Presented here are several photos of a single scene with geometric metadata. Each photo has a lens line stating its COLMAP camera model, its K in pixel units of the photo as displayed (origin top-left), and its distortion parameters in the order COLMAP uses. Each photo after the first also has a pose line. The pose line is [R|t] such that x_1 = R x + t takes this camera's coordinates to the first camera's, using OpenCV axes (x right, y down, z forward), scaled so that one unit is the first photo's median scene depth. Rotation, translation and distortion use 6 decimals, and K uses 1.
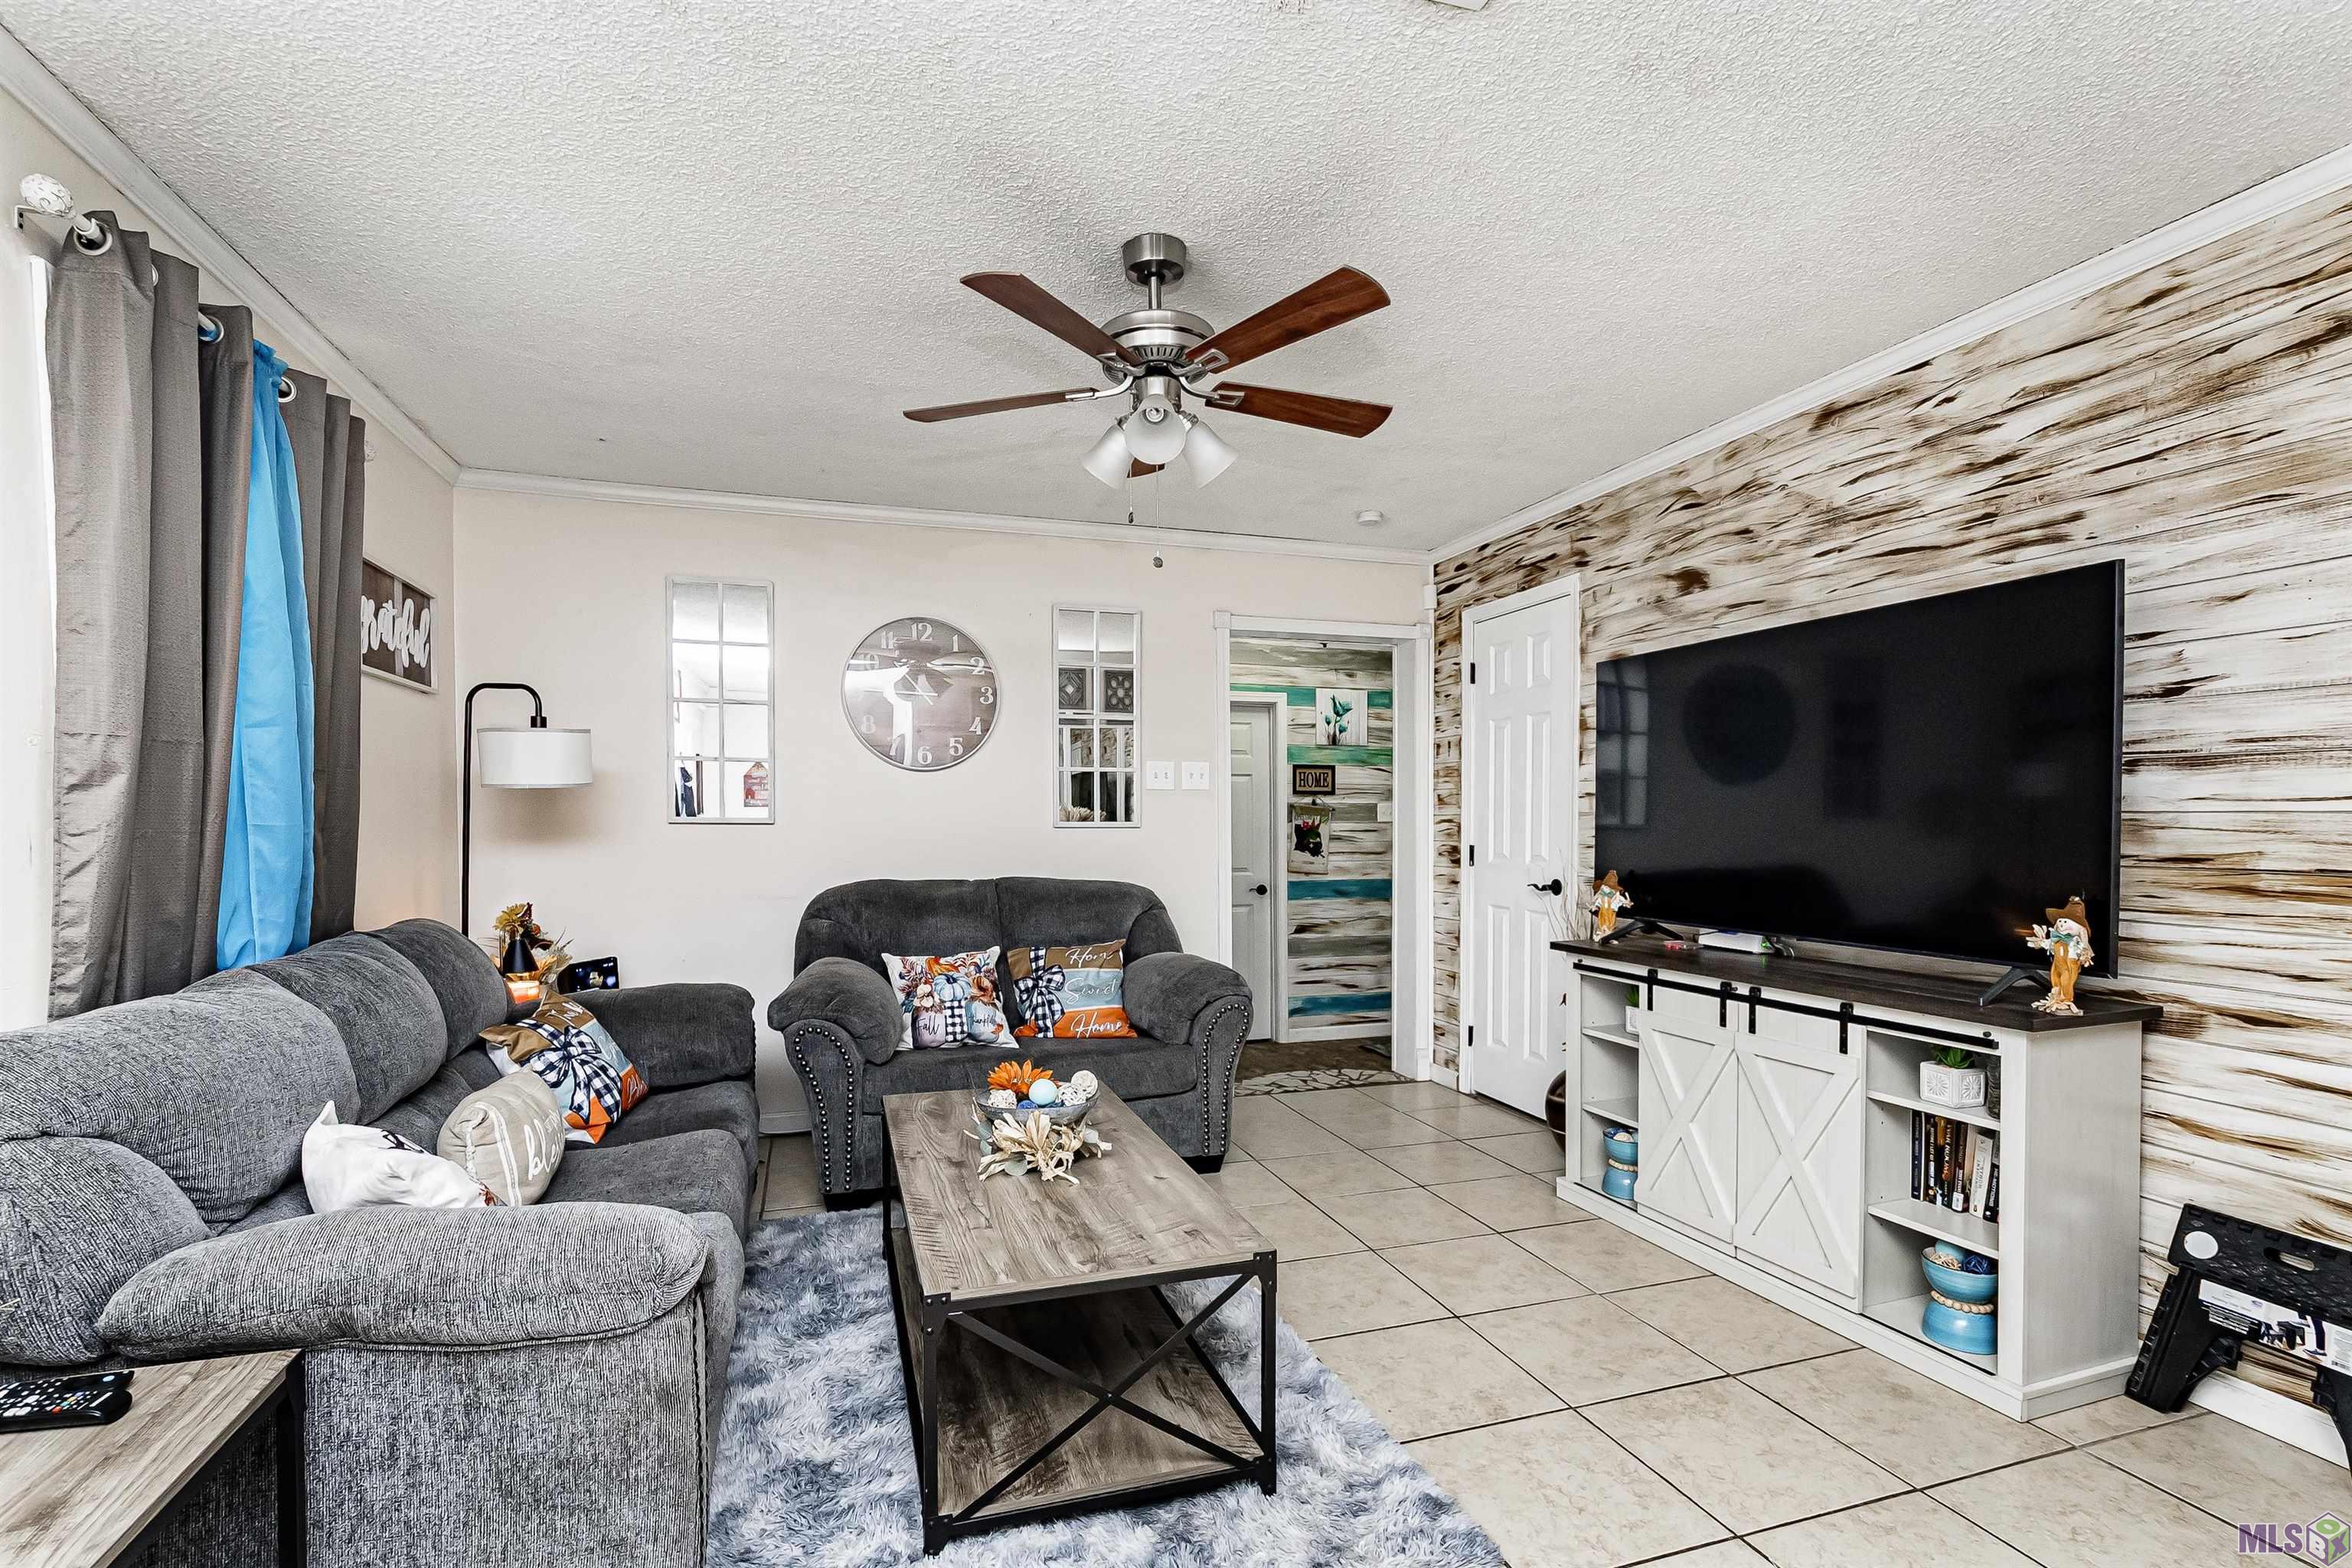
lens RADIAL K [[1057.7, 0, 1098.4], [0, 1057.7, 843.6], [0, 0, 1]] dist [0.000978, -0.001088]
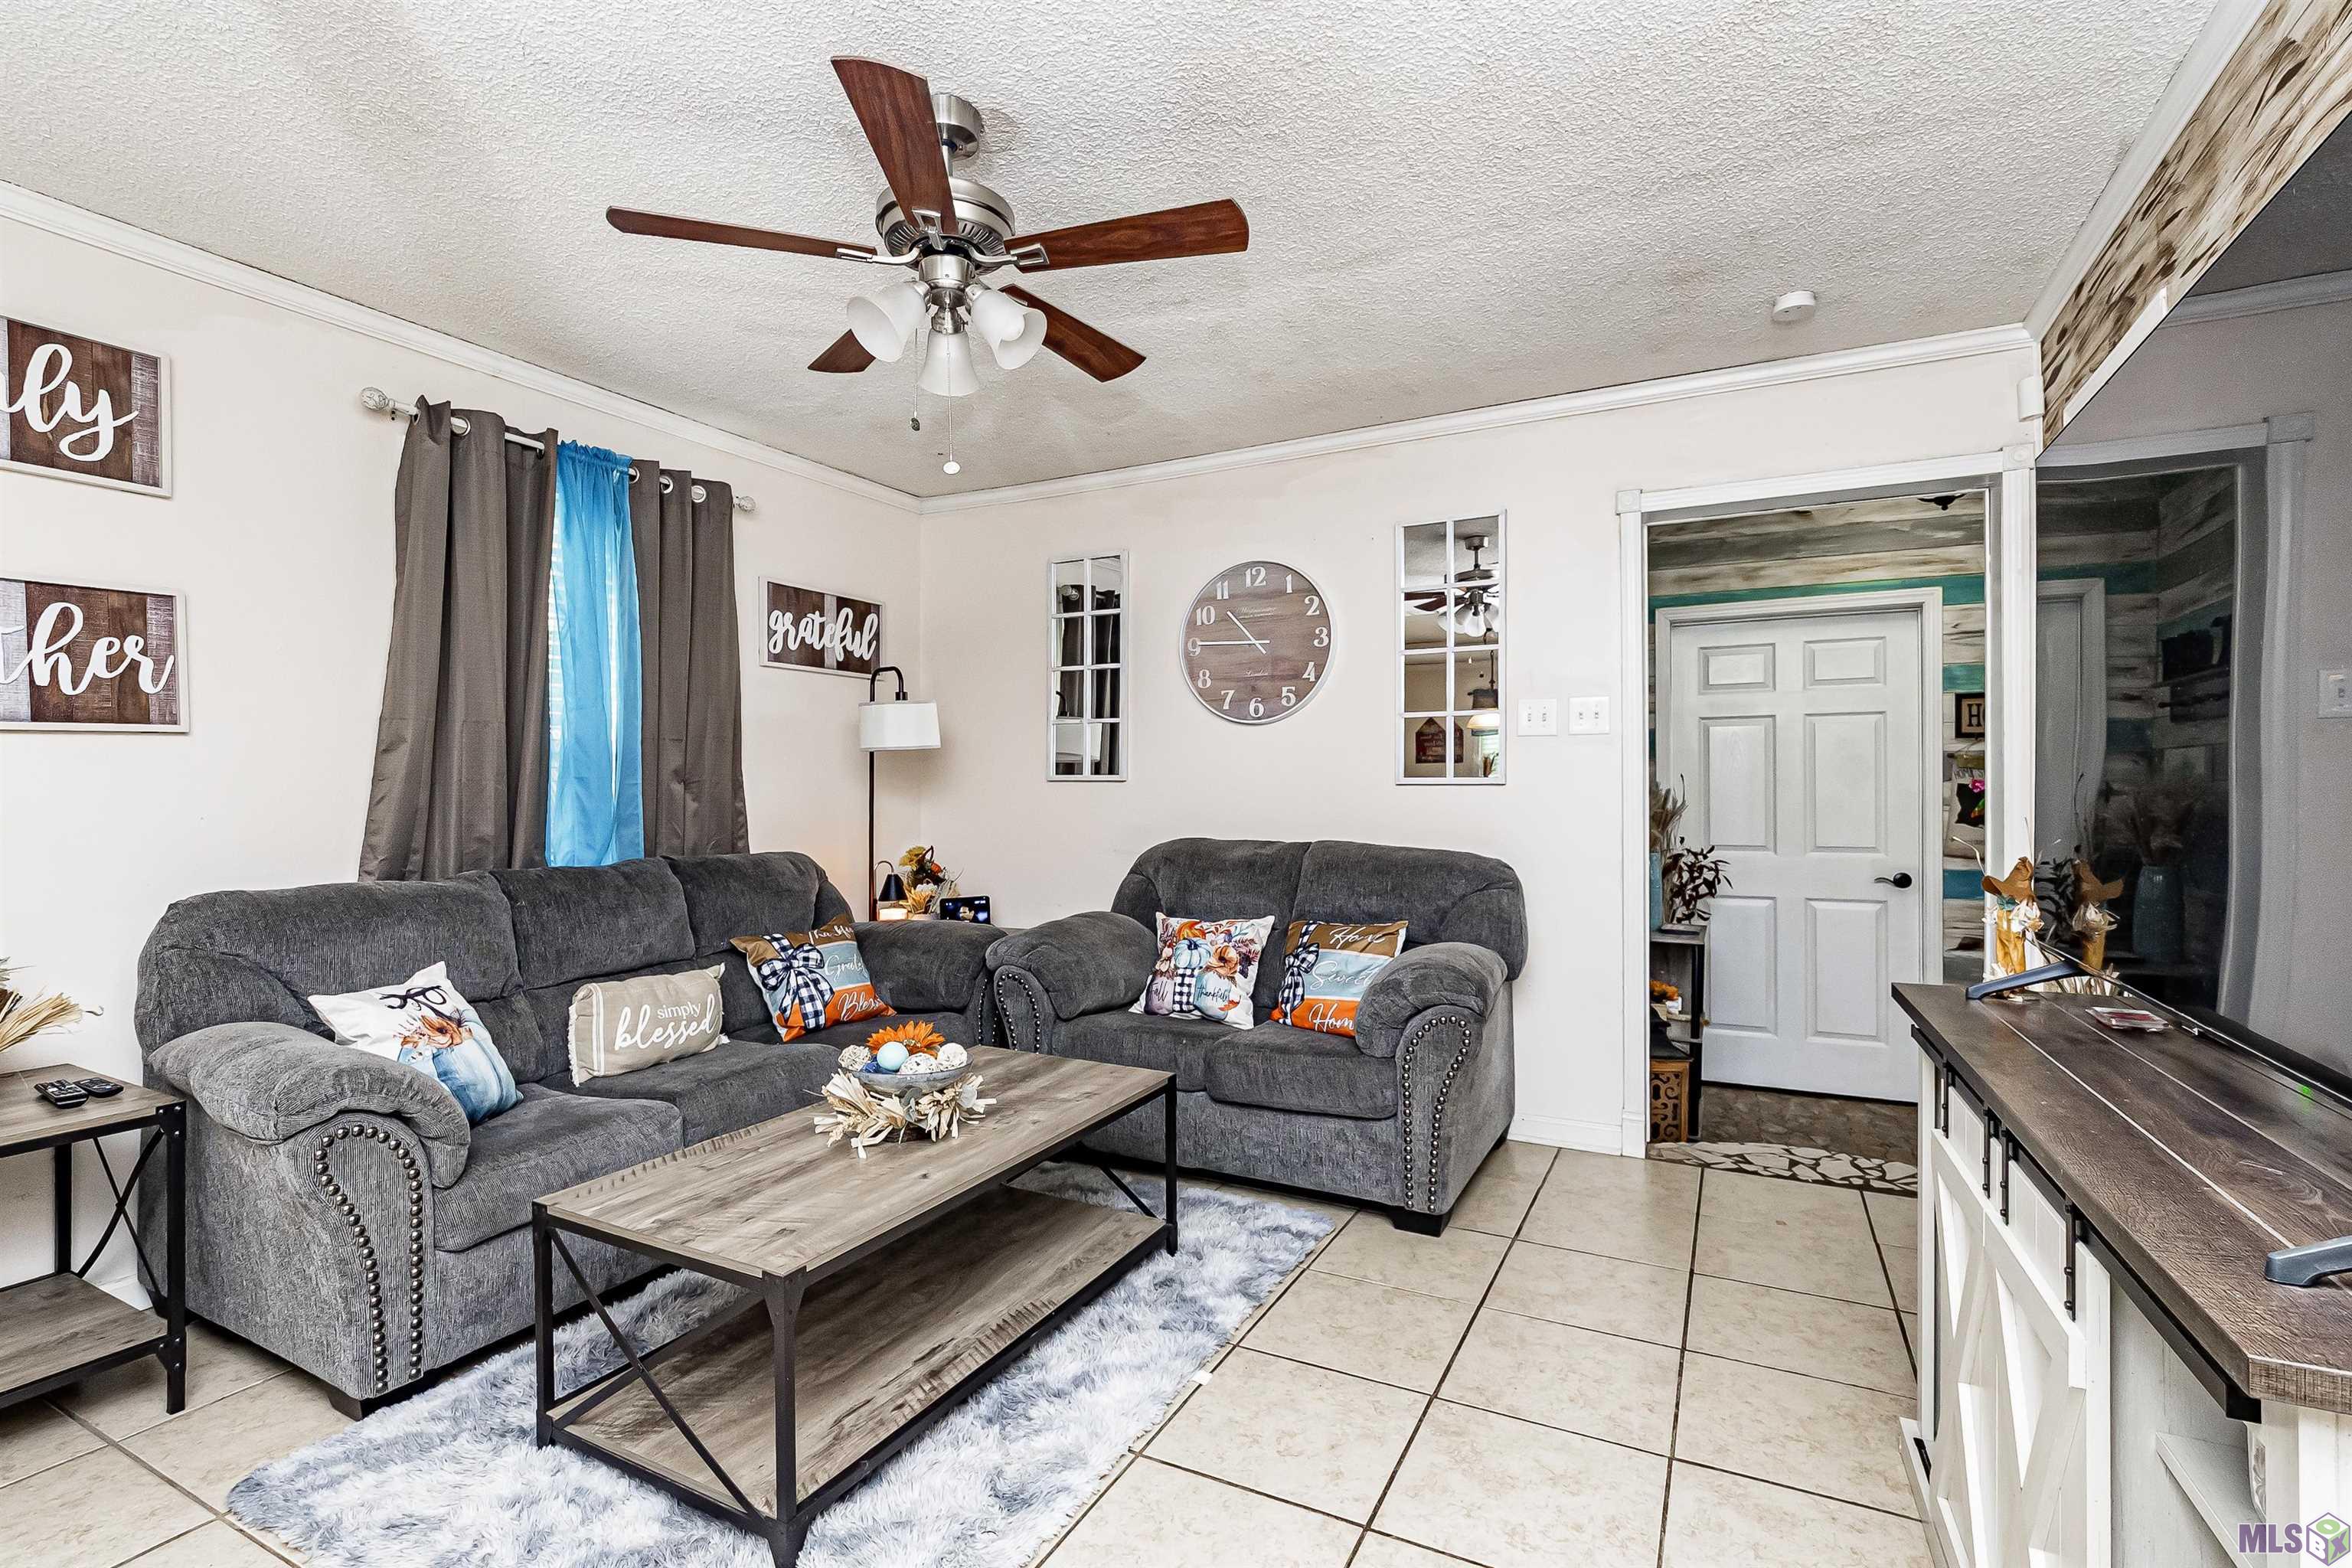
lens RADIAL K [[1057.7, 0, 1174.9], [0, 1057.7, 793.5], [0, 0, 1]] dist [0.000978, -0.001088]
pose [[0.718682, 0.003934, -0.695328, 0.493828], [-0.016232, 0.999806, -0.011121, 0.004985], [0.695150, 0.019279, 0.718606, 0.313340]]
